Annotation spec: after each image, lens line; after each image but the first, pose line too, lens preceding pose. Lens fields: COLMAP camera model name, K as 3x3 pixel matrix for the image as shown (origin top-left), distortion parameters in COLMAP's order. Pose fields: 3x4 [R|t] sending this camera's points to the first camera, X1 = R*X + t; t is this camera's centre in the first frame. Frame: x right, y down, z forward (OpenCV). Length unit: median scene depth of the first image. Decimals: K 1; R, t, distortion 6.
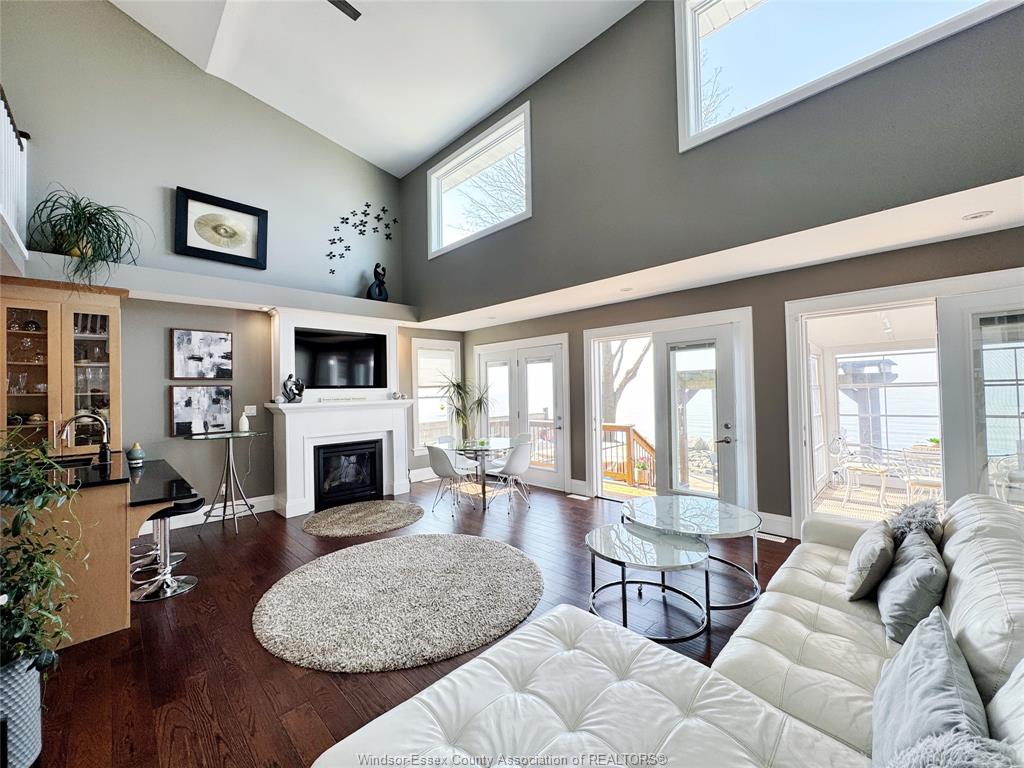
lens RADIAL K [[410.1, 0, 517.2], [0, 410.1, 381.8], [0, 0, 1]] dist [-0.007050, 0.001448]
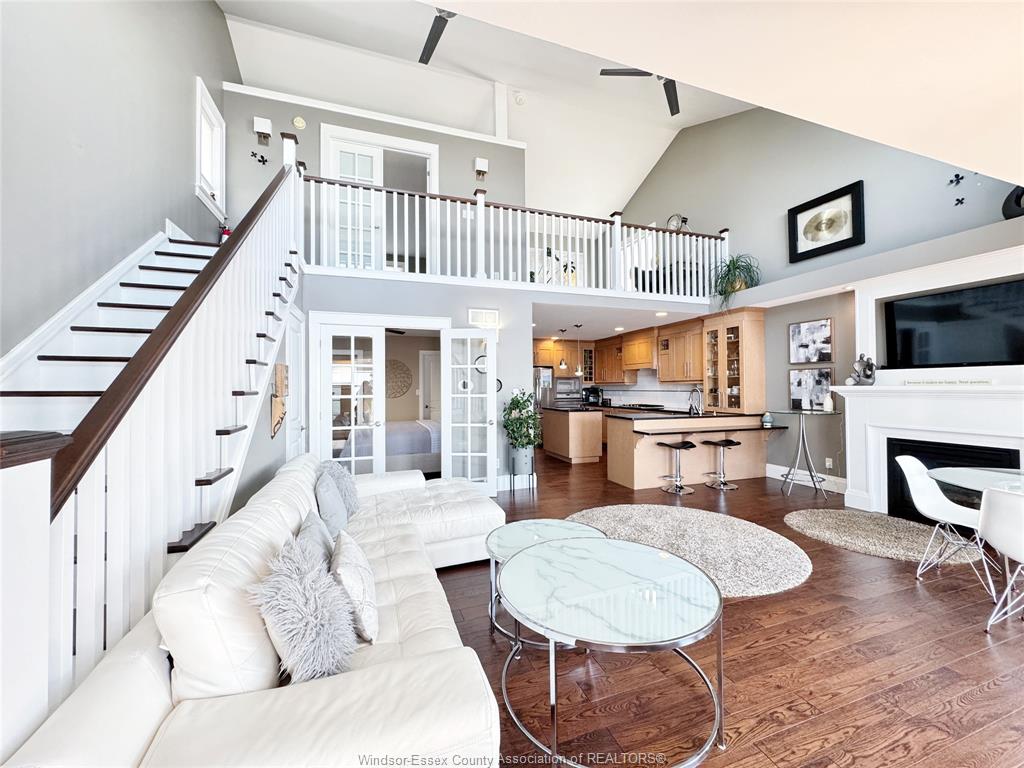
lens RADIAL K [[410.1, 0, 509.2], [0, 410.1, 380.4], [0, 0, 1]] dist [-0.007050, 0.001448]
pose [[-0.447001, 0.012143, -0.894451, 0.650893], [0.038342, 0.999249, -0.005595, 0.016211], [0.893711, -0.036796, -0.447131, 0.750708]]
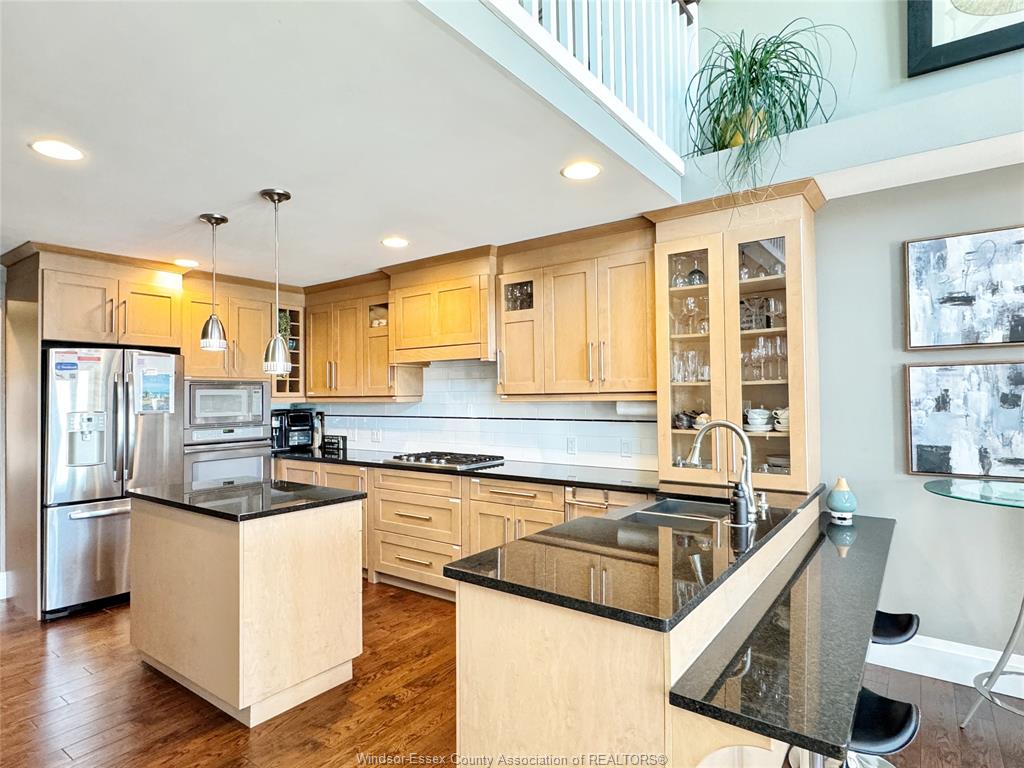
lens RADIAL K [[567.2, 0, 510.4], [0, 567.2, 384.4], [0, 0, 1]] dist [-0.005411, 0.000150]
pose [[0.147889, 0.005923, -0.988986, -0.262706], [0.031757, 0.999438, 0.010734, 0.010353], [0.988494, -0.032995, 0.147618, 0.436813]]
